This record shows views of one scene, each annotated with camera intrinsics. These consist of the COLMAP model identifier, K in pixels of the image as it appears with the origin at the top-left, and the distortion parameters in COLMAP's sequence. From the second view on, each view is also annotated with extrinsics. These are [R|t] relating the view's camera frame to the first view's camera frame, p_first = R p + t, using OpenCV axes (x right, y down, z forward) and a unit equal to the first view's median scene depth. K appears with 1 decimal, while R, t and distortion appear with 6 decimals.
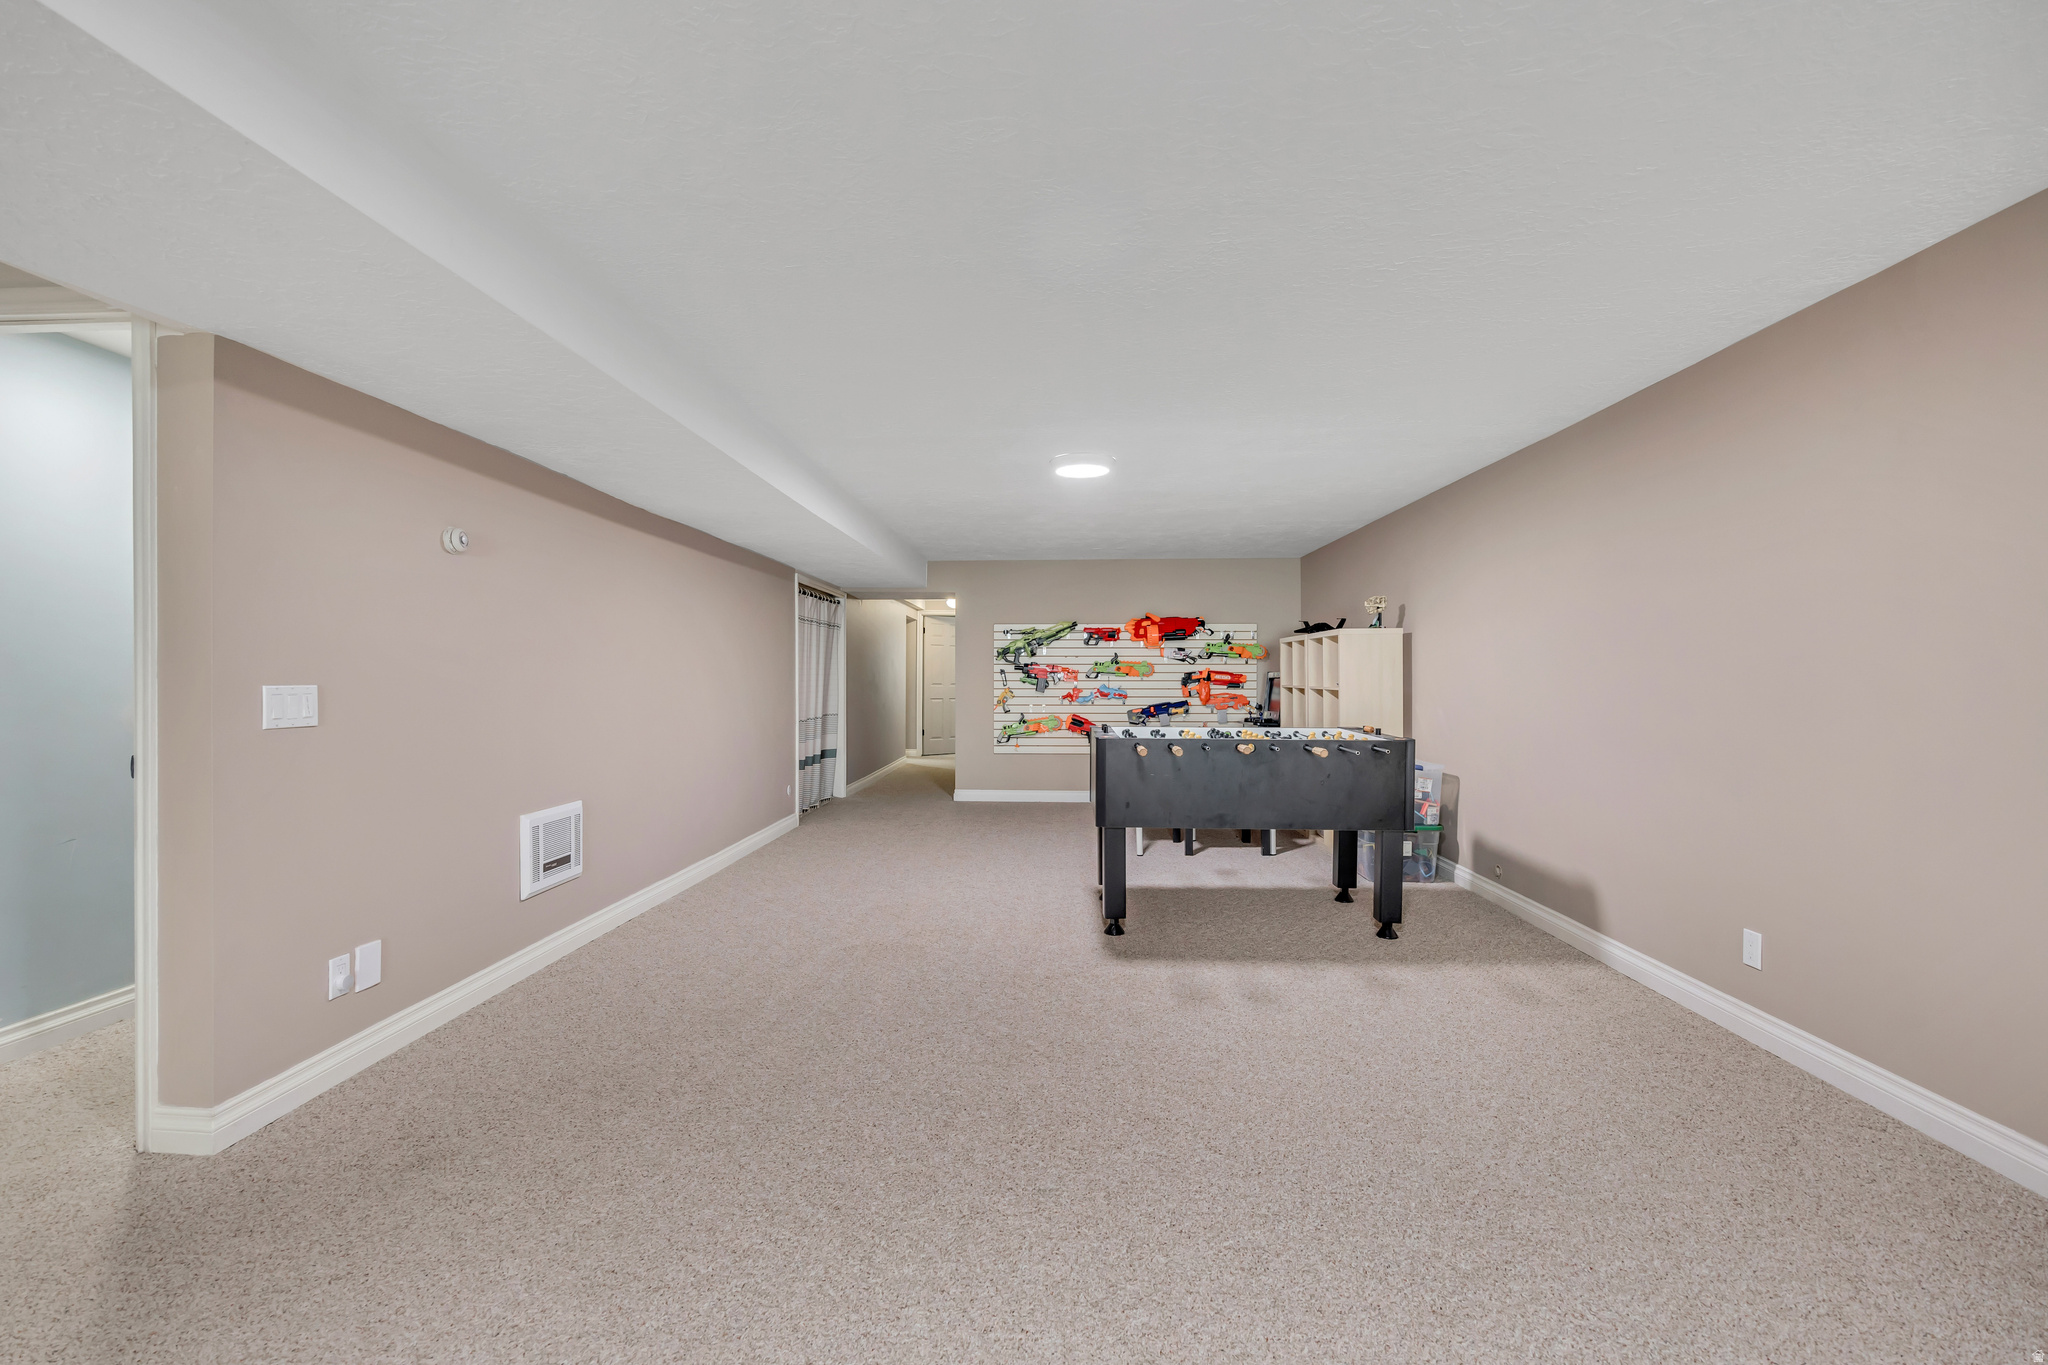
lens RADIAL K [[887.8, 0, 1024.8], [0, 887.8, 682.0], [0, 0, 1]] dist [0.000350, 0.001190]
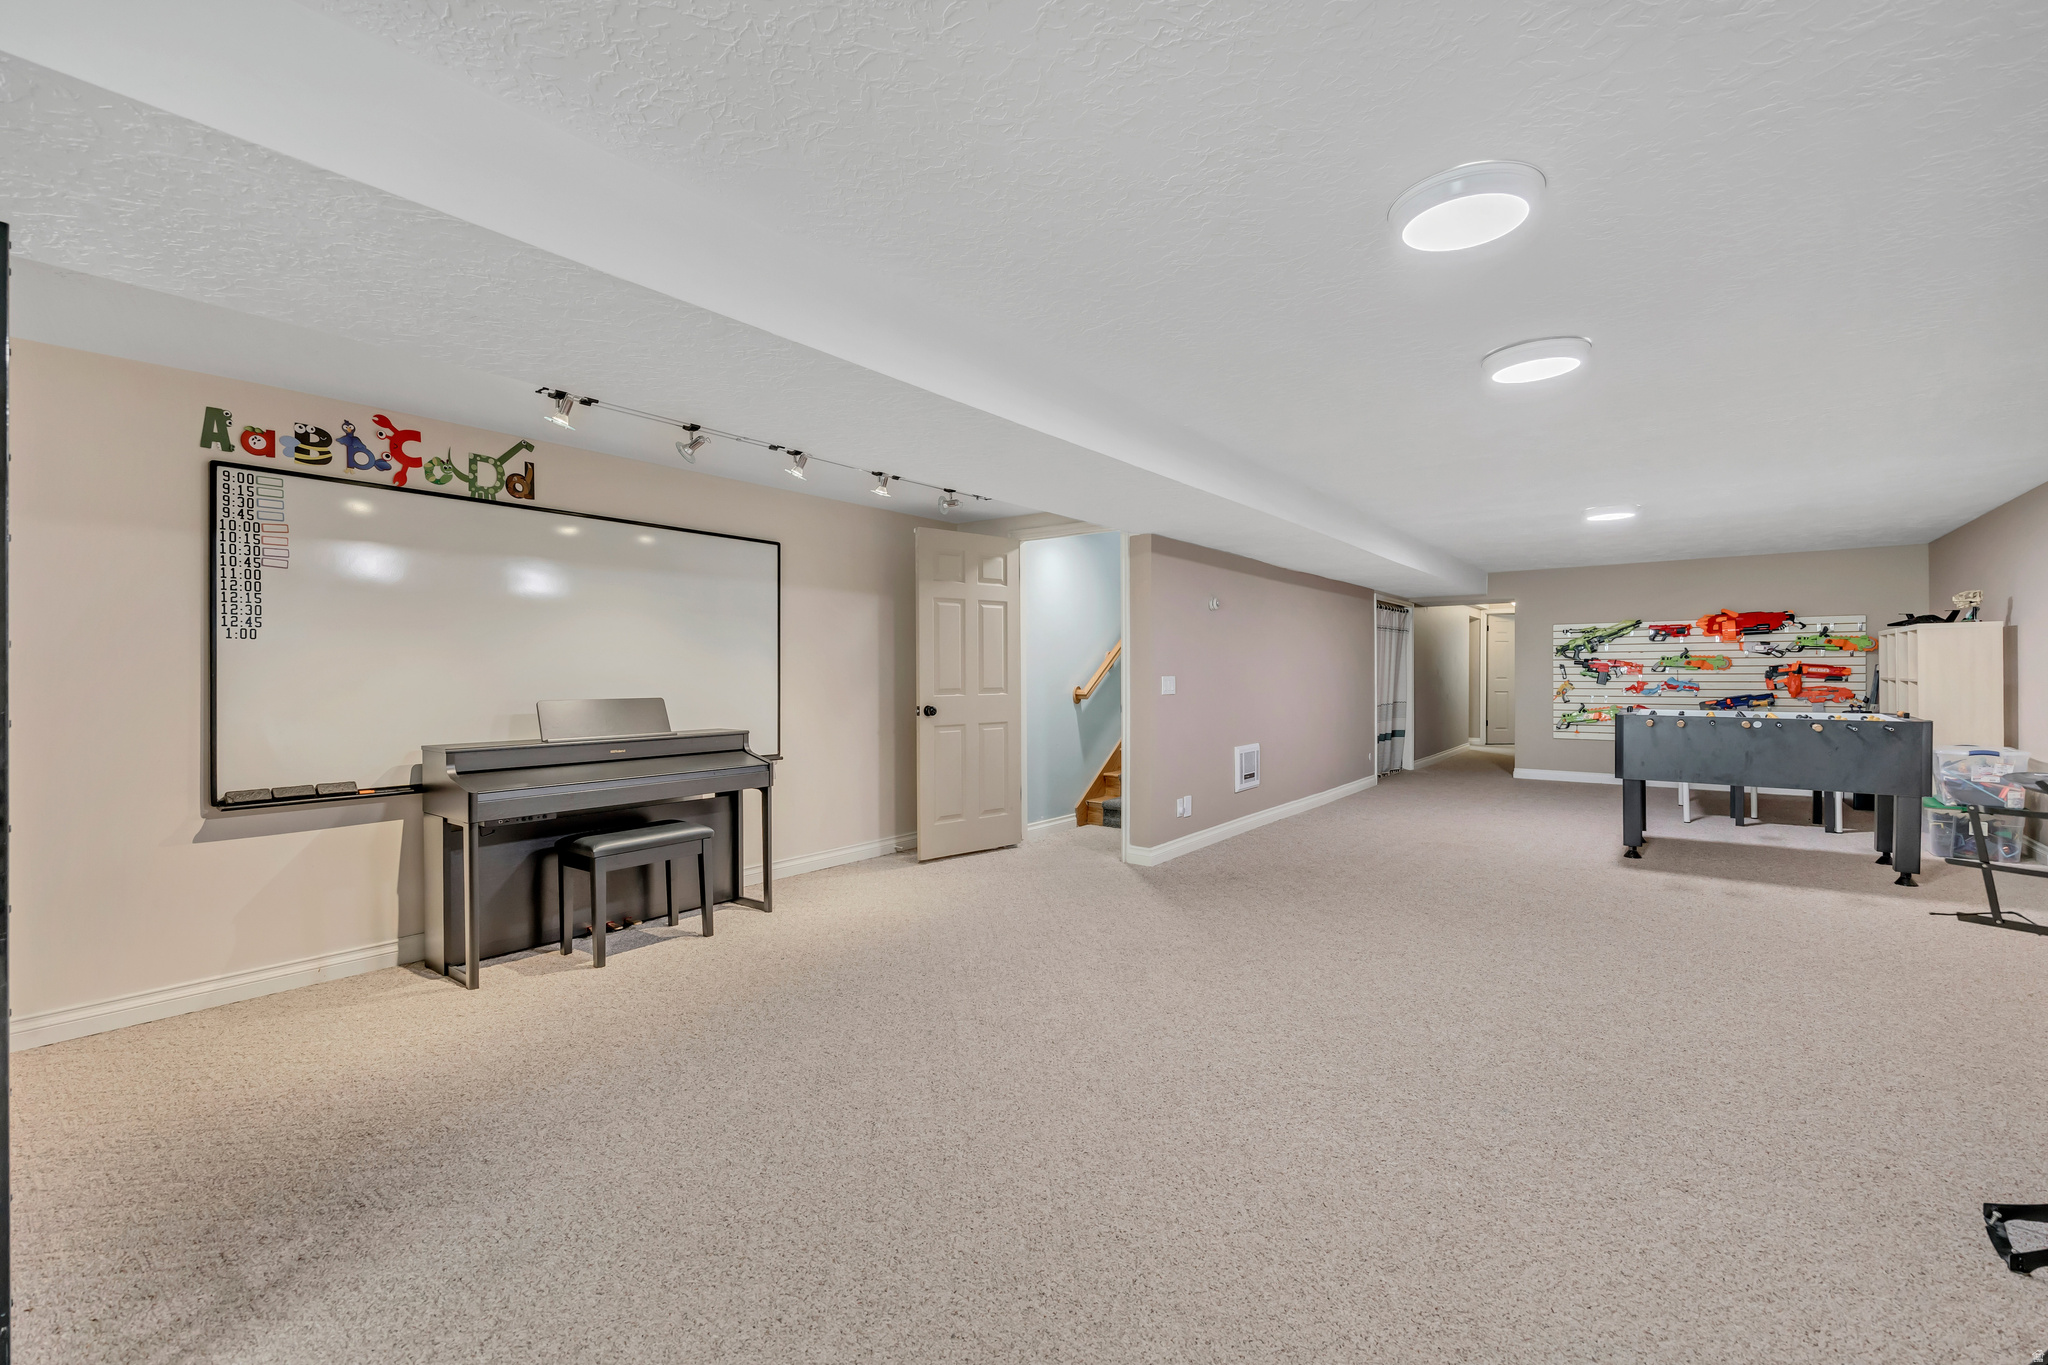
lens RADIAL K [[887.8, 0, 1026.1], [0, 887.8, 682.1], [0, 0, 1]] dist [0.000350, 0.001190]
pose [[0.826081, 0.001907, -0.563548, 0.049547], [0.001246, 0.999986, 0.005210, 0.001744], [0.563550, -0.005006, 0.826067, -0.326382]]
